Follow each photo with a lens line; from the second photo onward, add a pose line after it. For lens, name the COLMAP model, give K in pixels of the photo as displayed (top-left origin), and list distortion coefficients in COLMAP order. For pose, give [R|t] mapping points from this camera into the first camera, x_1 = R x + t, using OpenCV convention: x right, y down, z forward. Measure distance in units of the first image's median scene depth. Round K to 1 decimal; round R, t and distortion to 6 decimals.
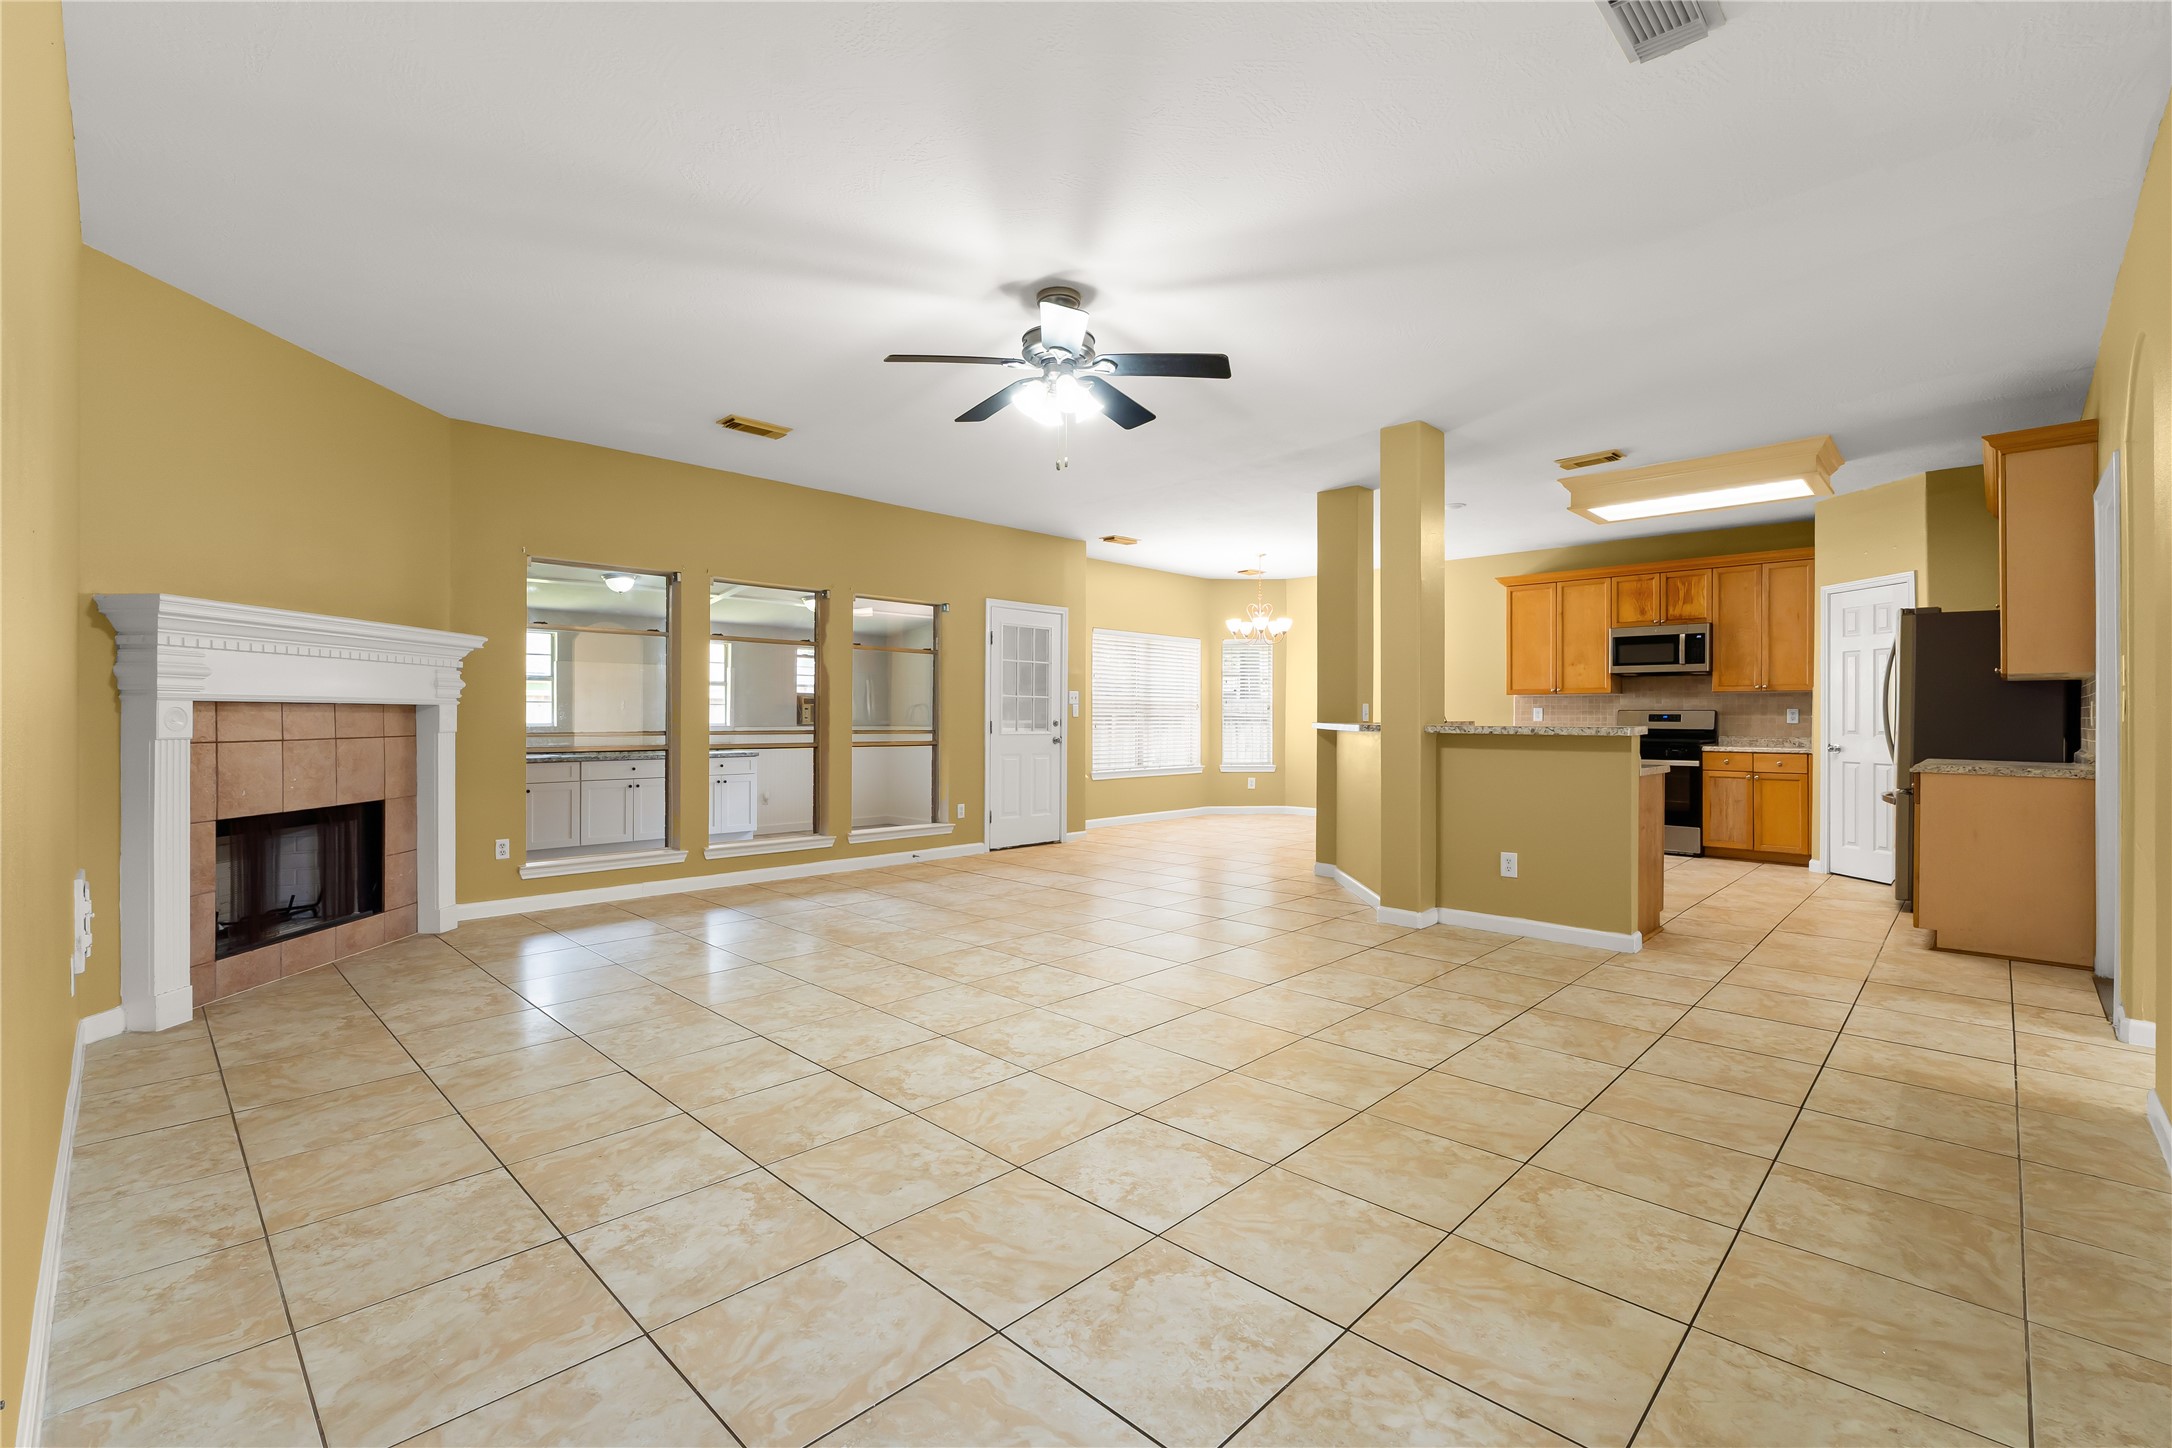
lens RADIAL K [[930.6, 0, 1081.5], [0, 930.6, 719.2], [0, 0, 1]] dist [-0.008210, 0.000120]
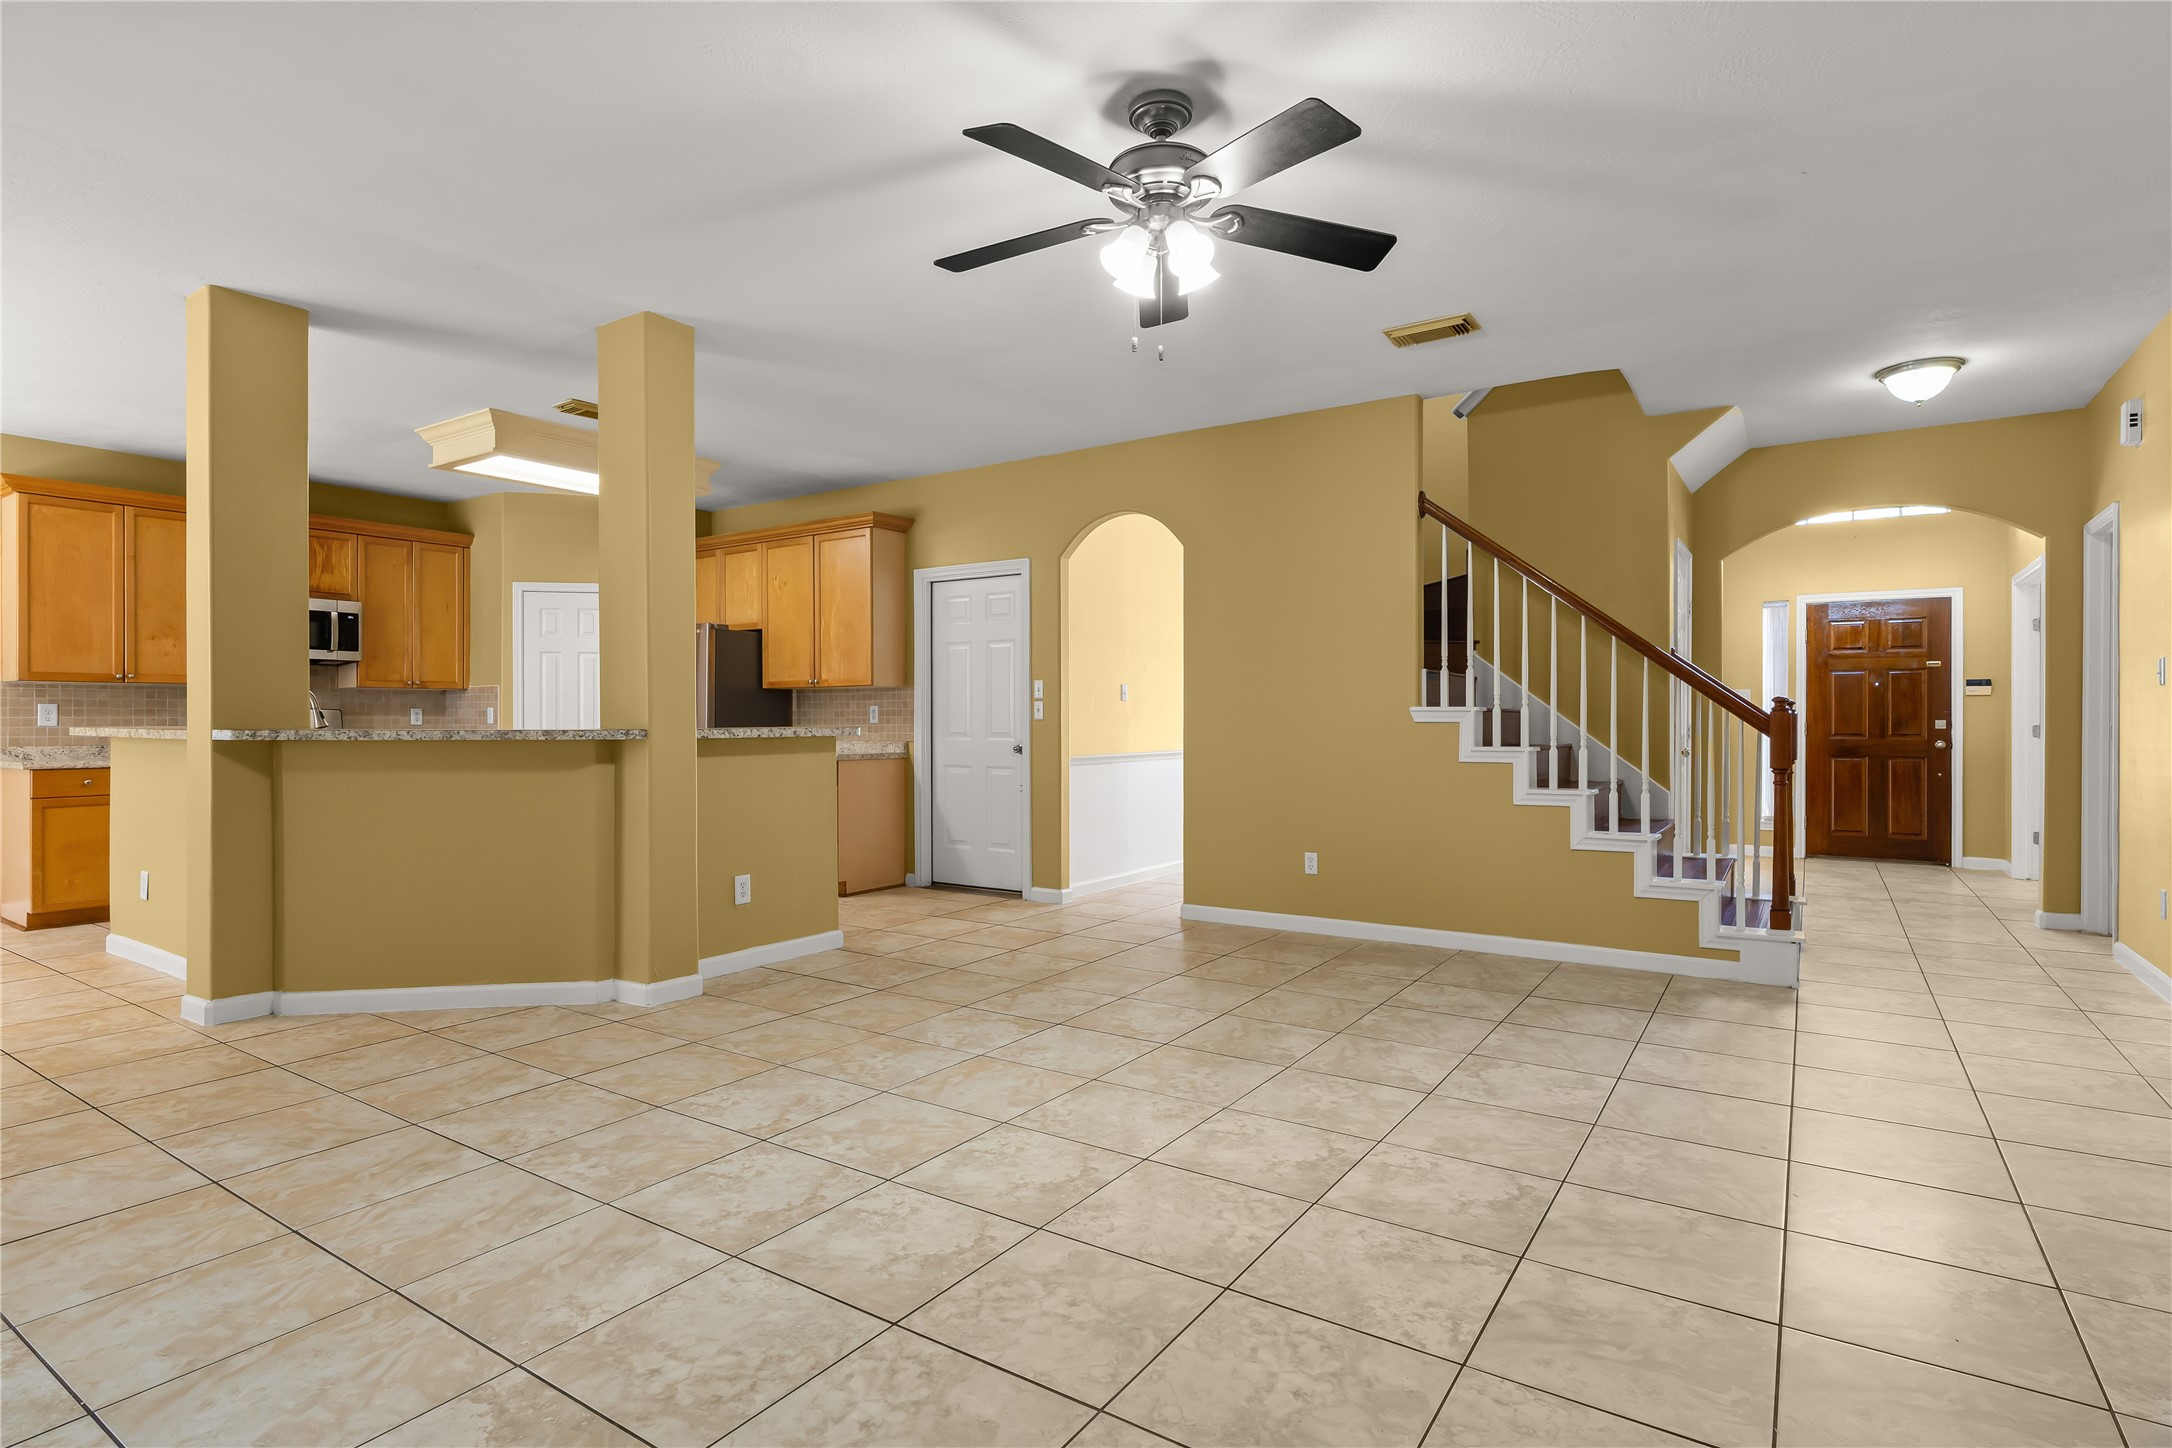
lens RADIAL K [[1084.2, 0, 1087.1], [0, 1084.2, 720.4], [0, 0, 1]] dist [-0.001137, -0.001836]
pose [[-0.175952, -0.004316, 0.984389, -0.860900], [0.004889, 0.999974, 0.005258, -0.004634], [-0.984387, 0.005738, -0.175926, 1.275975]]
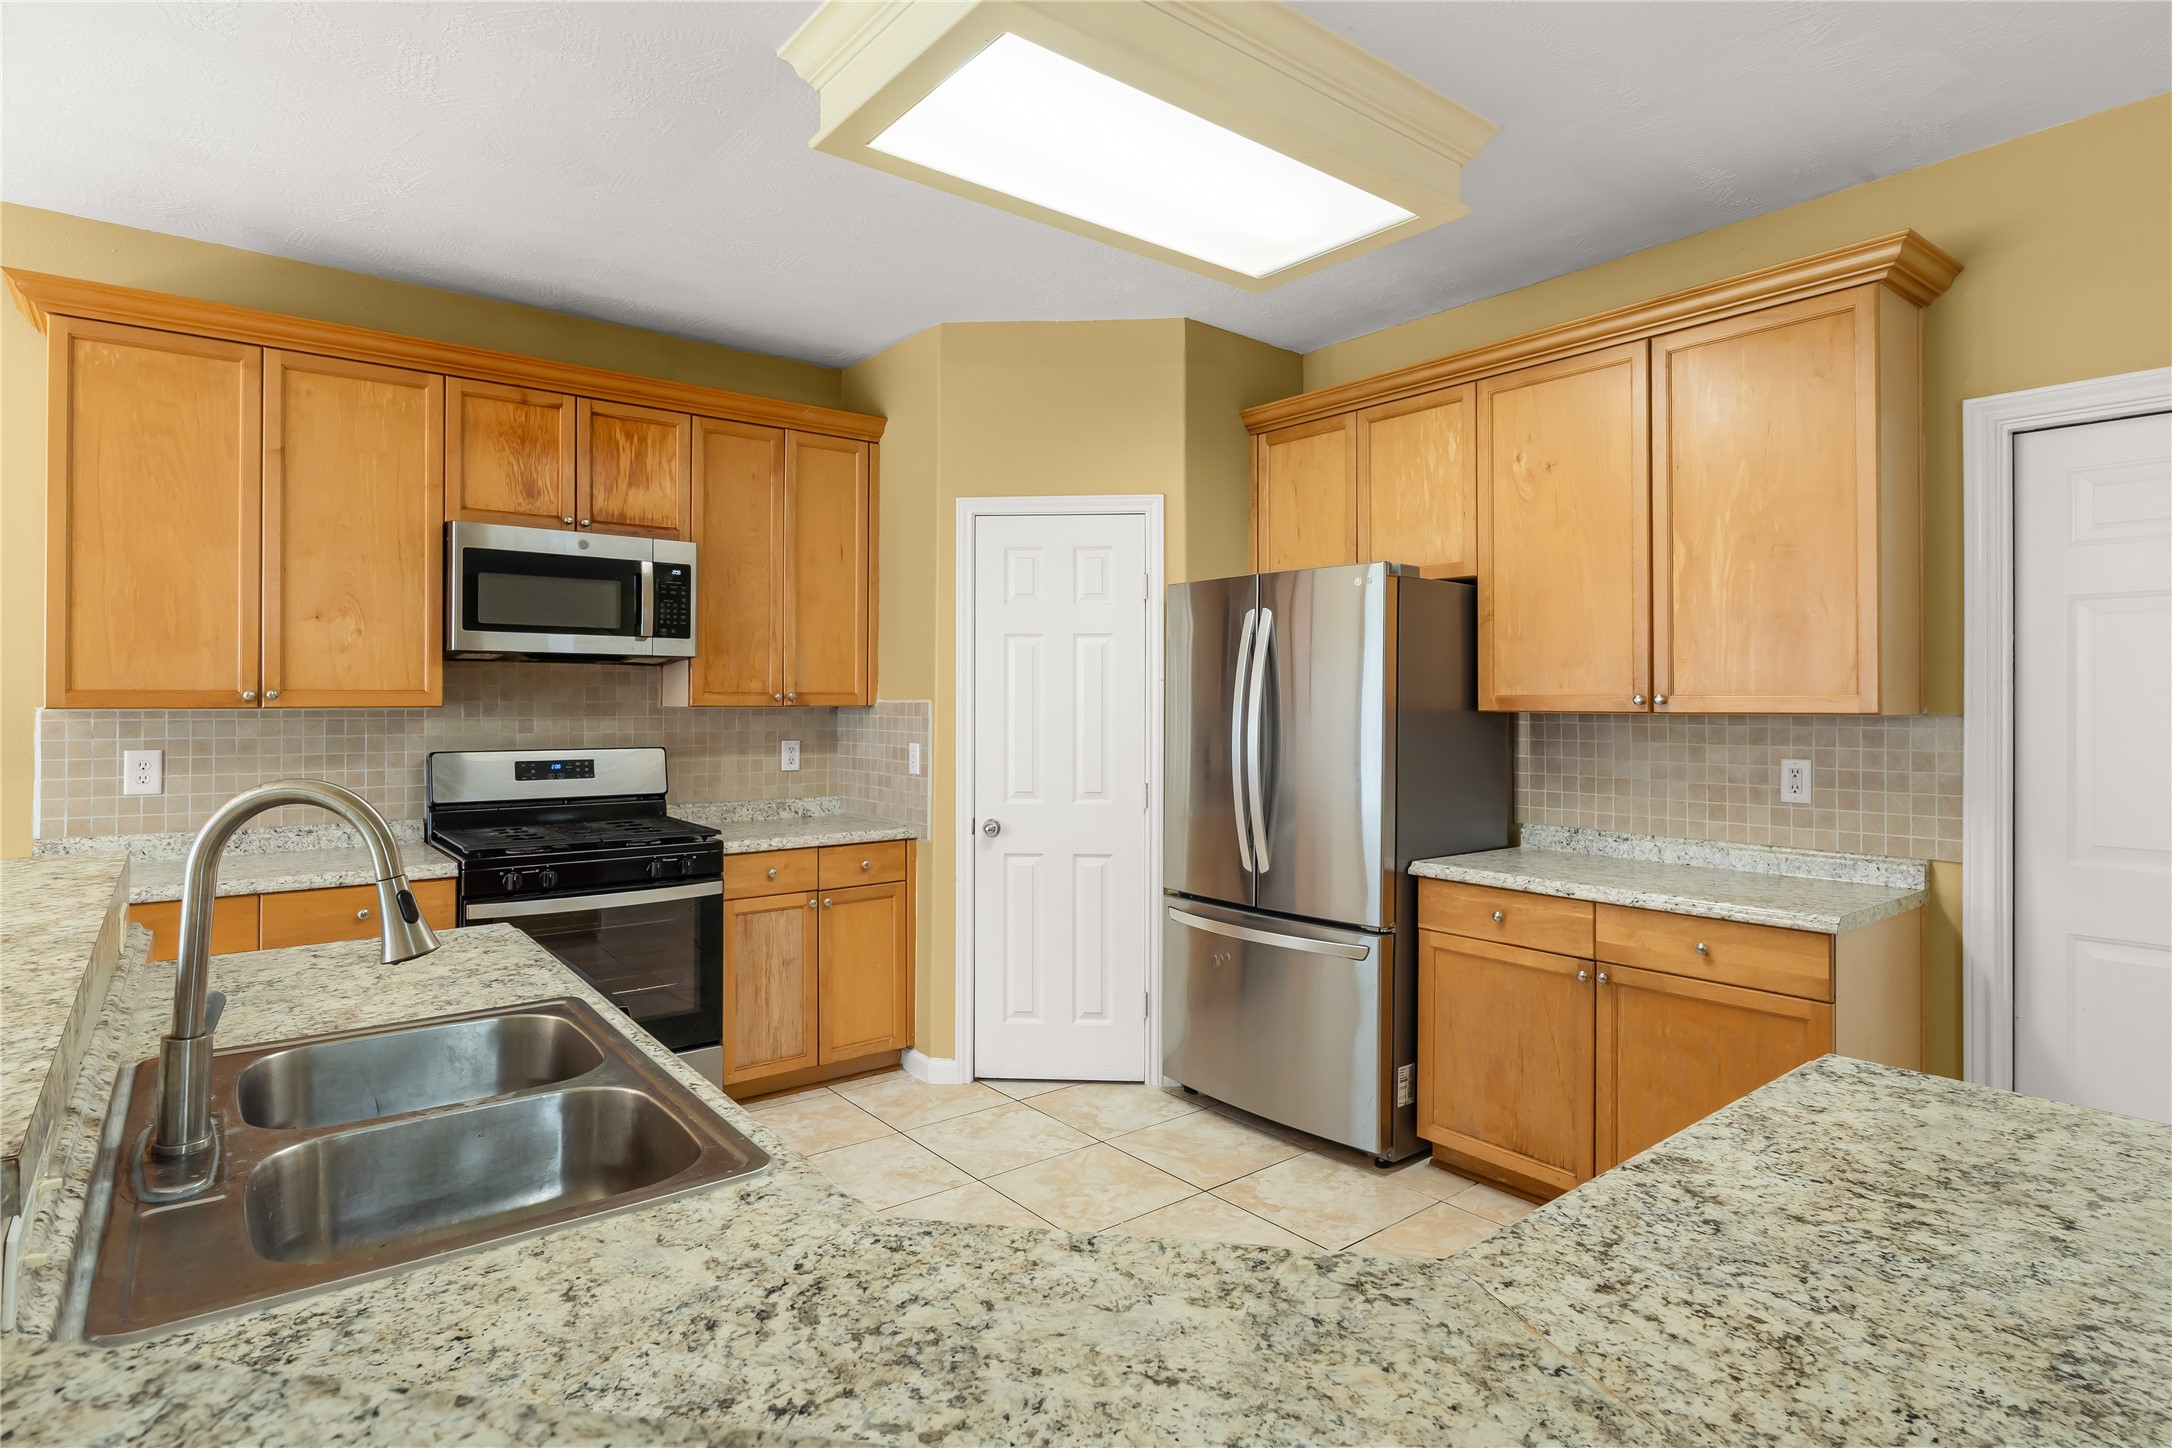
lens RADIAL K [[1120.5, 0, 1094.3], [0, 1120.5, 702.0], [0, 0, 1]] dist [-0.004614, 0.000278]
pose [[0.123254, -0.004808, 0.992364, 0.461527], [0.001633, 0.999988, 0.004642, -0.078994], [-0.992374, 0.001048, 0.123260, 1.782984]]
